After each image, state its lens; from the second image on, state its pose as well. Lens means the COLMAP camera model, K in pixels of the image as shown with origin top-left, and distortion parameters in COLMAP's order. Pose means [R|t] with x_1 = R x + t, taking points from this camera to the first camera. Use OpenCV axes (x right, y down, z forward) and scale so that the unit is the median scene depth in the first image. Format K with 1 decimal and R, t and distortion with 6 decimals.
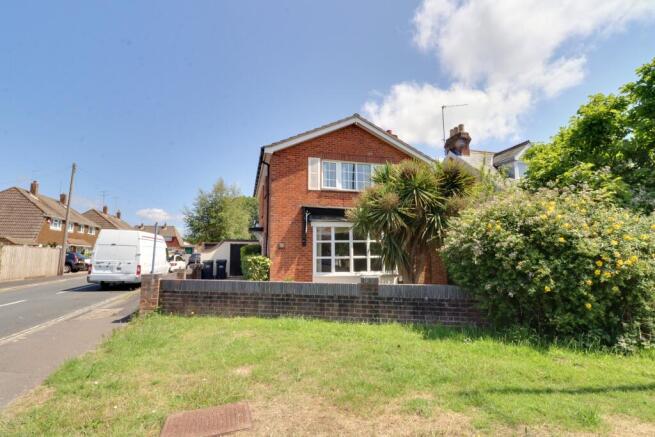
lens RADIAL K [[304.4, 0, 328.1], [0, 304.4, 217.8], [0, 0, 1]] dist [-0.014778, -0.004733]
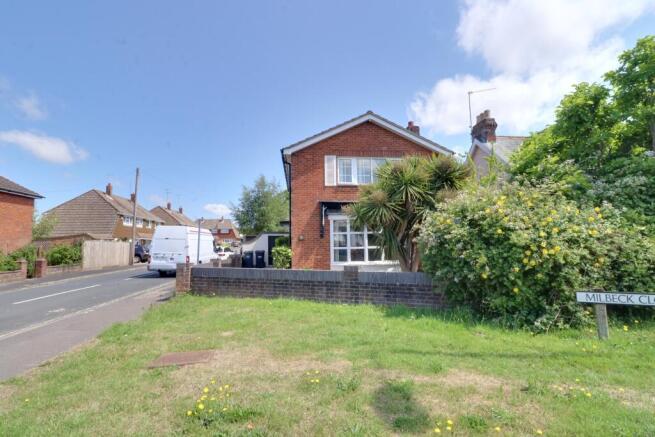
lens RADIAL K [[304.4, 0, 328.4], [0, 304.4, 217.7], [0, 0, 1]] dist [-0.014778, -0.004733]
pose [[0.987404, -0.024221, -0.156354, 0.196046], [0.029367, 0.999098, 0.030686, -0.019426], [0.155470, -0.034891, 0.987224, -0.125548]]
